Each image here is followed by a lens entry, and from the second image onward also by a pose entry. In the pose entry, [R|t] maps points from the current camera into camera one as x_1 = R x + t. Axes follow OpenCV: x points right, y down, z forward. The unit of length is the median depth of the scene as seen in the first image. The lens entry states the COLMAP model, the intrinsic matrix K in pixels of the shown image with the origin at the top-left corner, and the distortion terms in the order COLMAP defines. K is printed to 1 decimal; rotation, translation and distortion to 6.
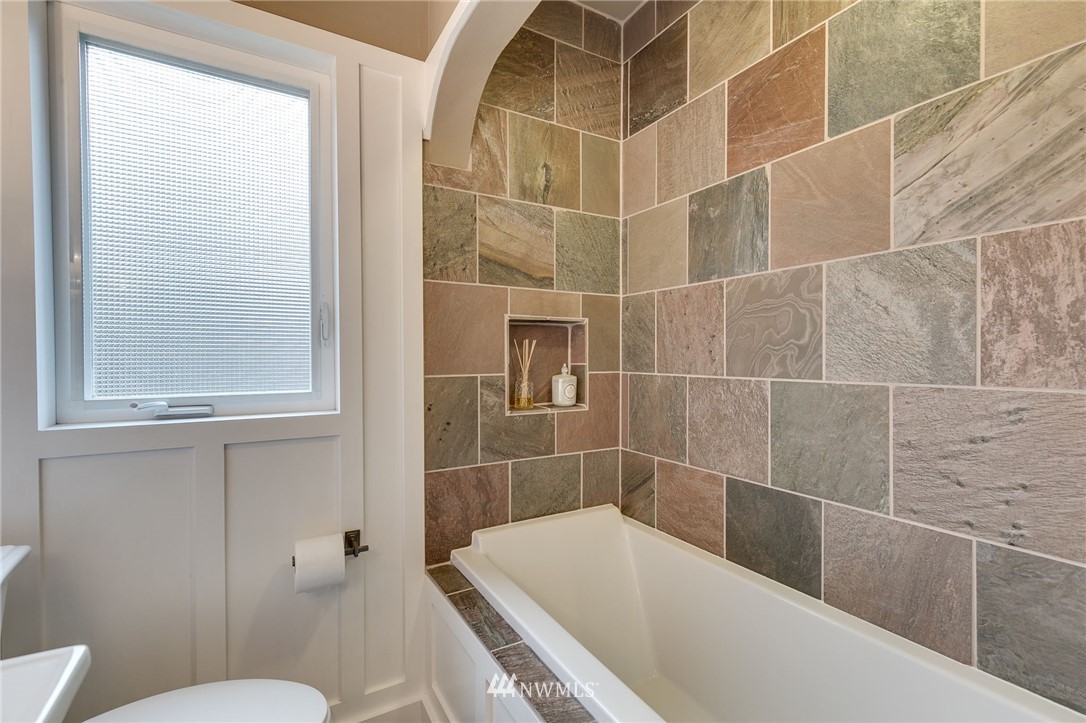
lens RADIAL K [[478.8, 0, 543.0], [0, 478.8, 361.5], [0, 0, 1]] dist [0.002909, -0.000230]
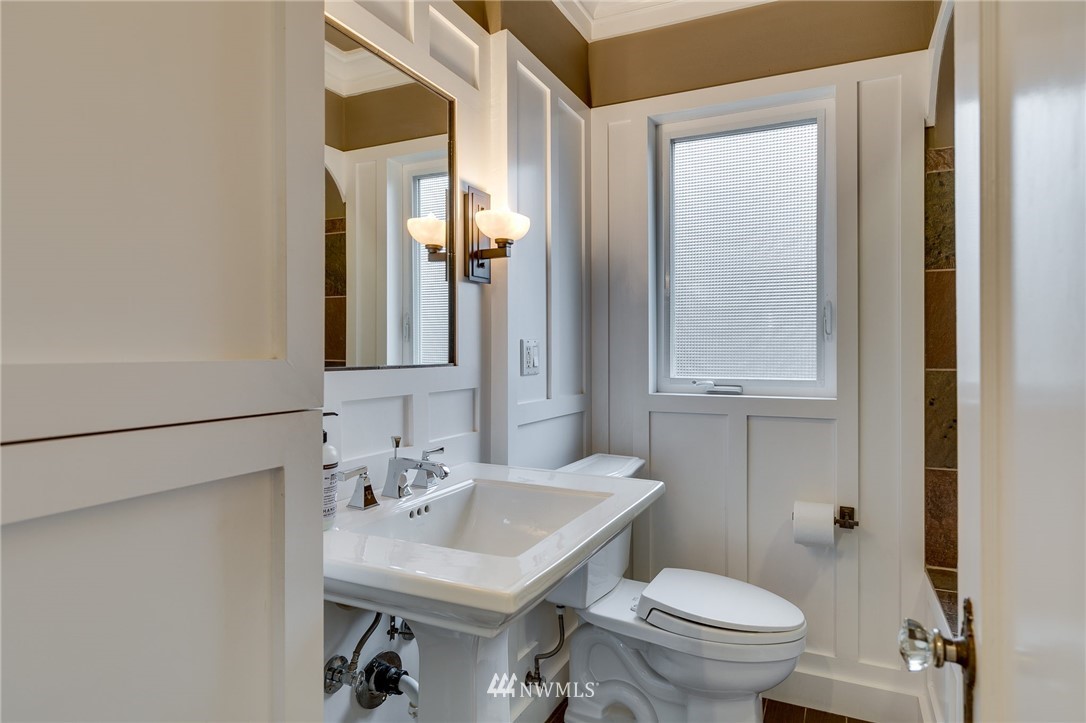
lens RADIAL K [[626.1, 0, 543.0], [0, 626.1, 361.5], [0, 0, 1]] dist [0.001355, -0.000006]
pose [[0.566551, 0.016768, -0.823856, 0.388958], [-0.007253, 0.999856, 0.015362, 0.001277], [0.823995, -0.002727, 0.566591, -0.393683]]
